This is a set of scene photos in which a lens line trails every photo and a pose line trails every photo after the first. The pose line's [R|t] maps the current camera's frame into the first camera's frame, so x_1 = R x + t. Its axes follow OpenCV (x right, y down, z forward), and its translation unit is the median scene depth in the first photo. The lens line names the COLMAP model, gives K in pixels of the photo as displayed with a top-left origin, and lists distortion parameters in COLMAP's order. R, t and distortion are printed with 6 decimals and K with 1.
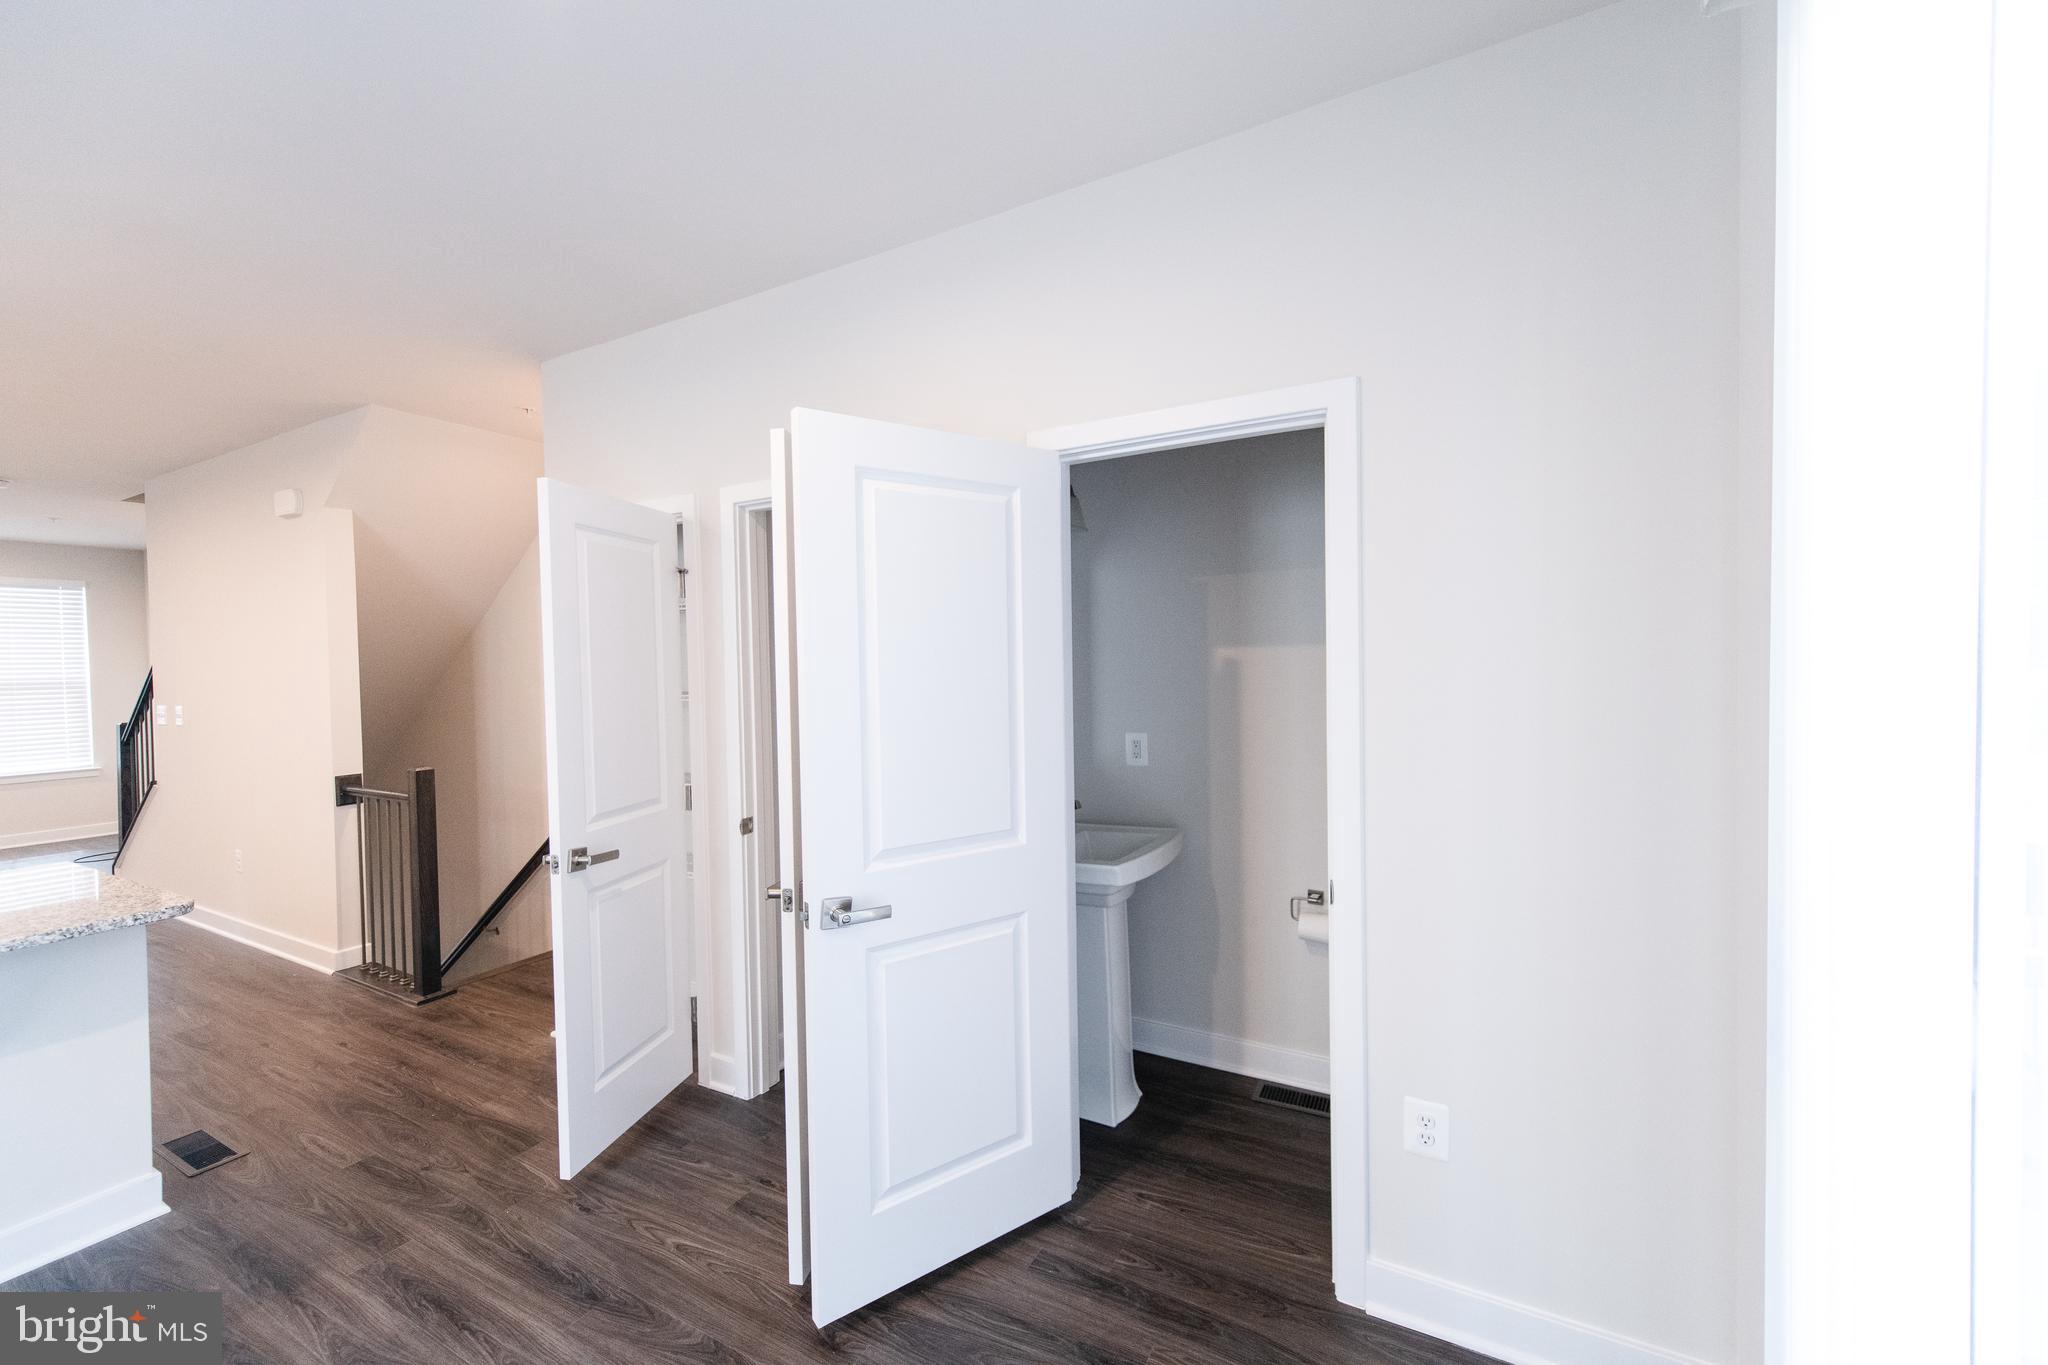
lens RADIAL K [[796.3, 0, 1024.0], [0, 796.3, 682.5], [0, 0, 1]] dist [-0.001754, -0.000269]
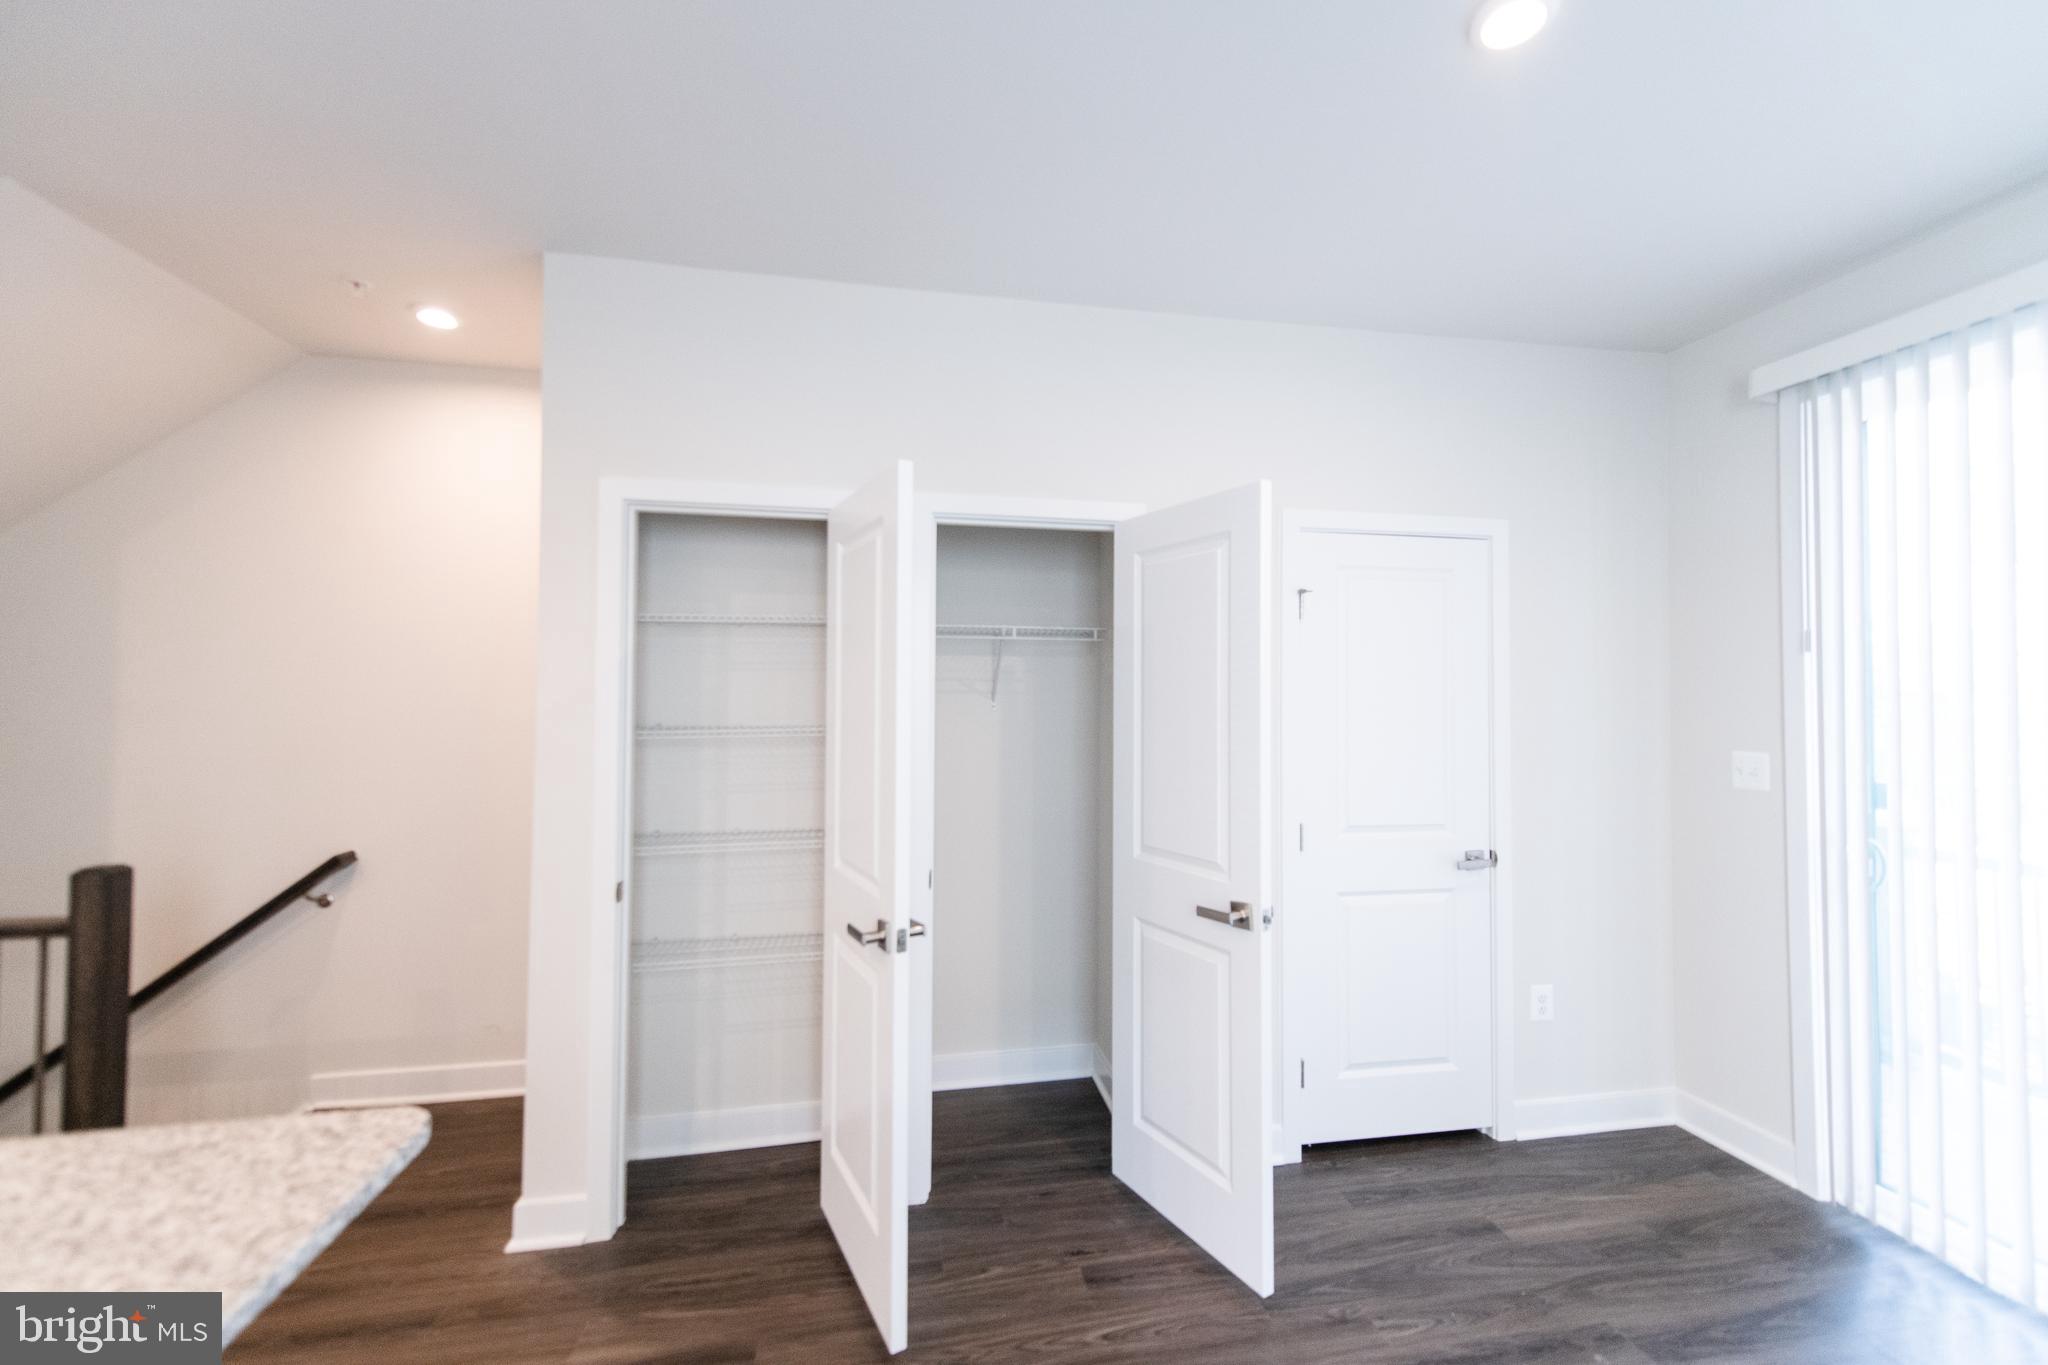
lens RADIAL K [[805.7, 0, 1031.1], [0, 805.7, 680.7], [0, 0, 1]] dist [0.013965, -0.003035]
pose [[0.781472, 0.034139, 0.623006, -0.927631], [-0.004578, 0.998789, -0.048989, 0.006972], [-0.623924, 0.035432, 0.780682, 0.256855]]
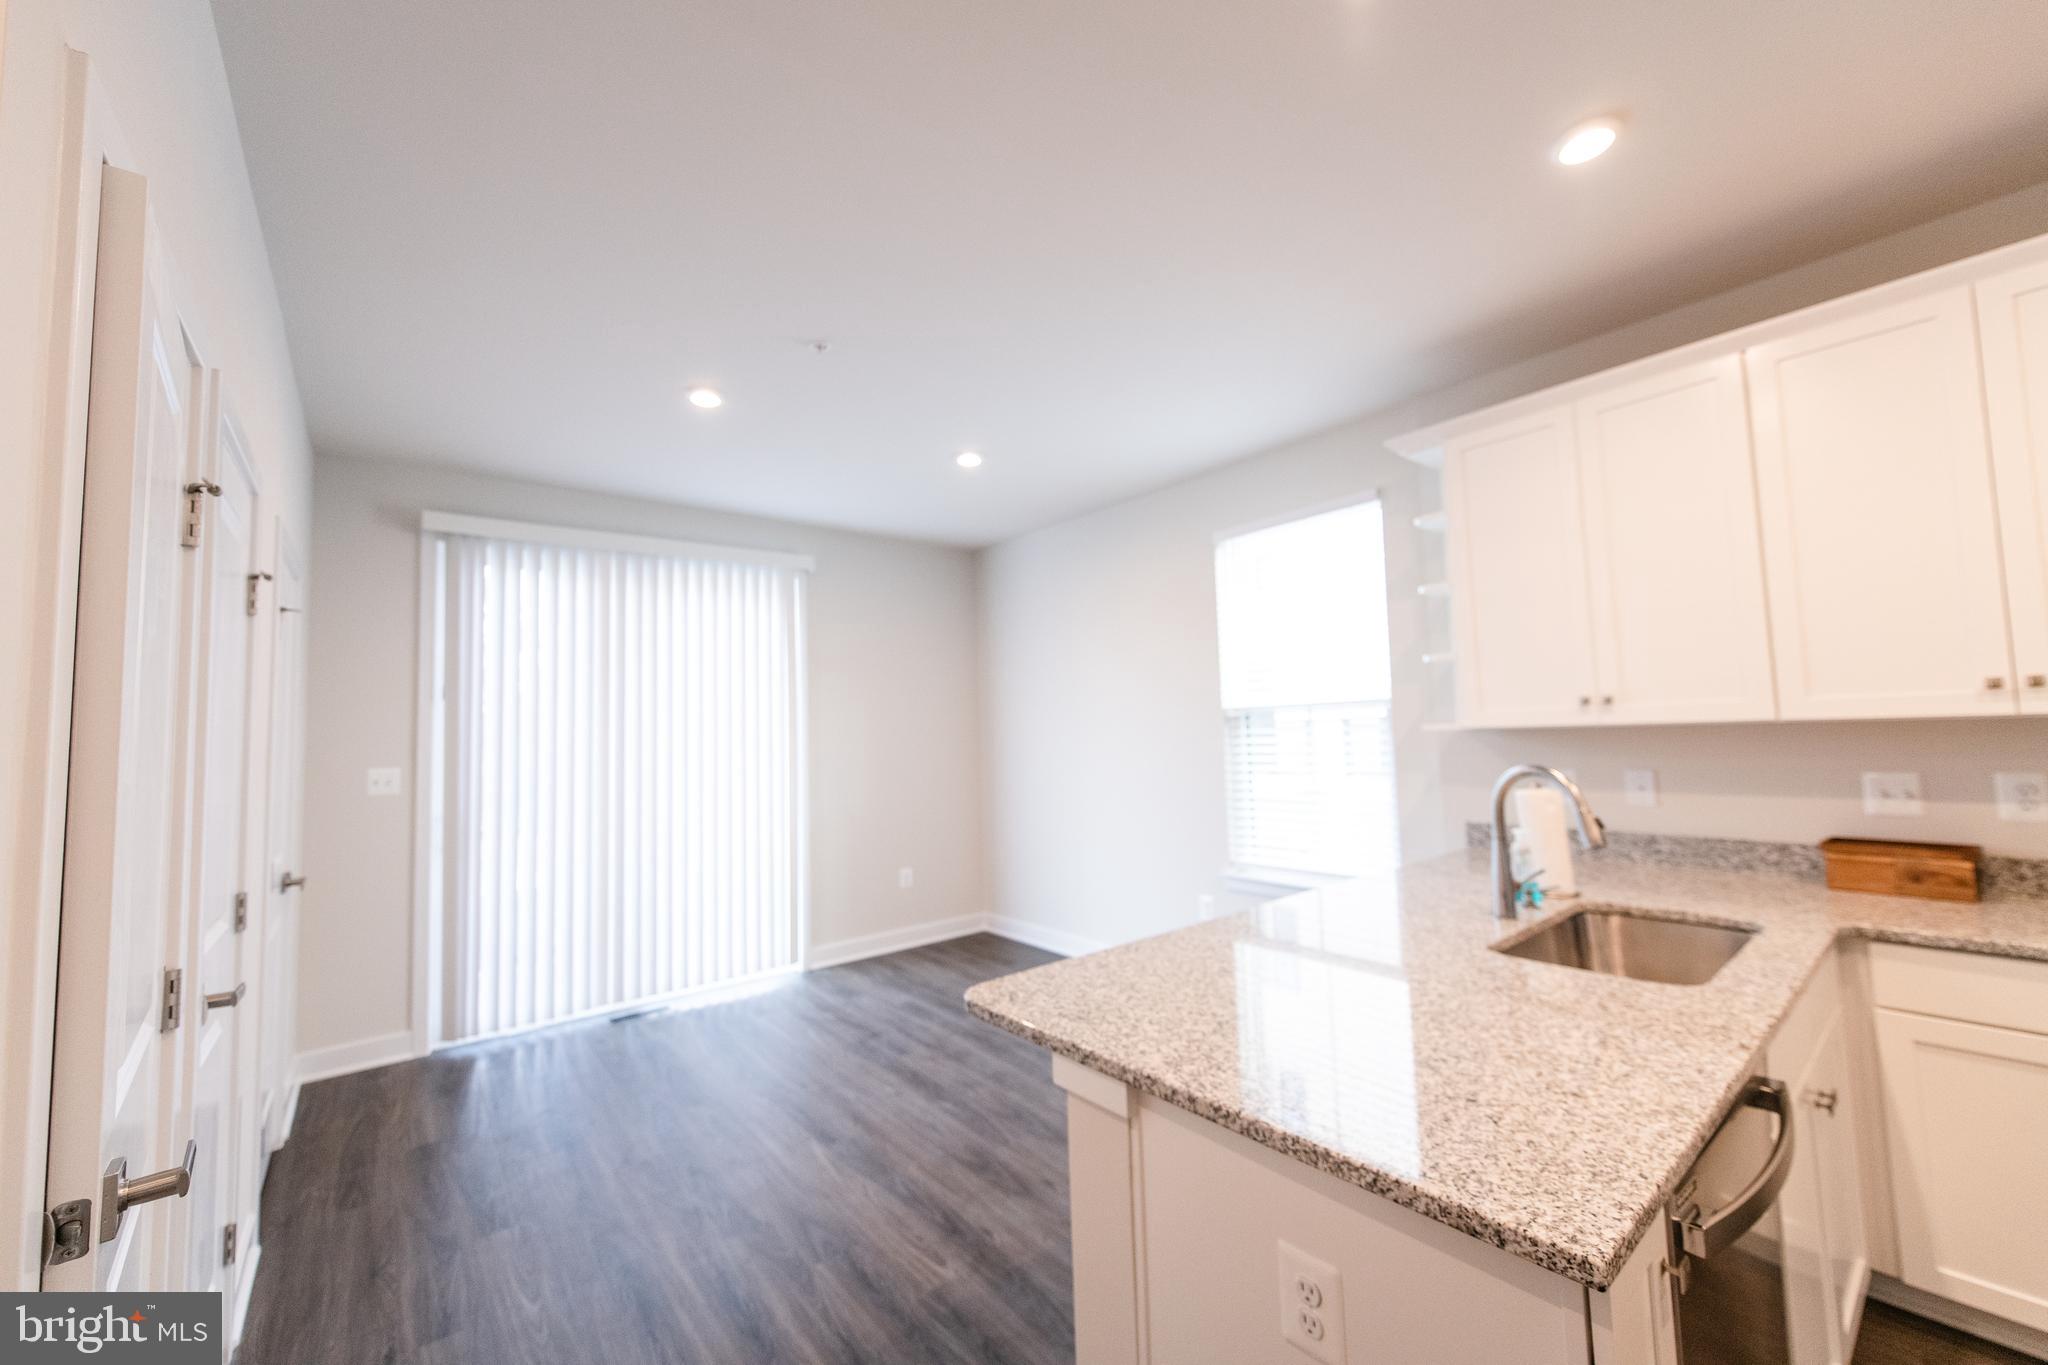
lens RADIAL K [[803.7, 0, 1029.9], [0, 803.7, 676.3], [0, 0, 1]] dist [0.016029, -0.004371]
pose [[-0.922449, 0.071565, 0.379429, -1.210622], [0.054584, 0.996974, -0.055341, 0.022182], [-0.382241, -0.030338, -0.923564, 1.445671]]
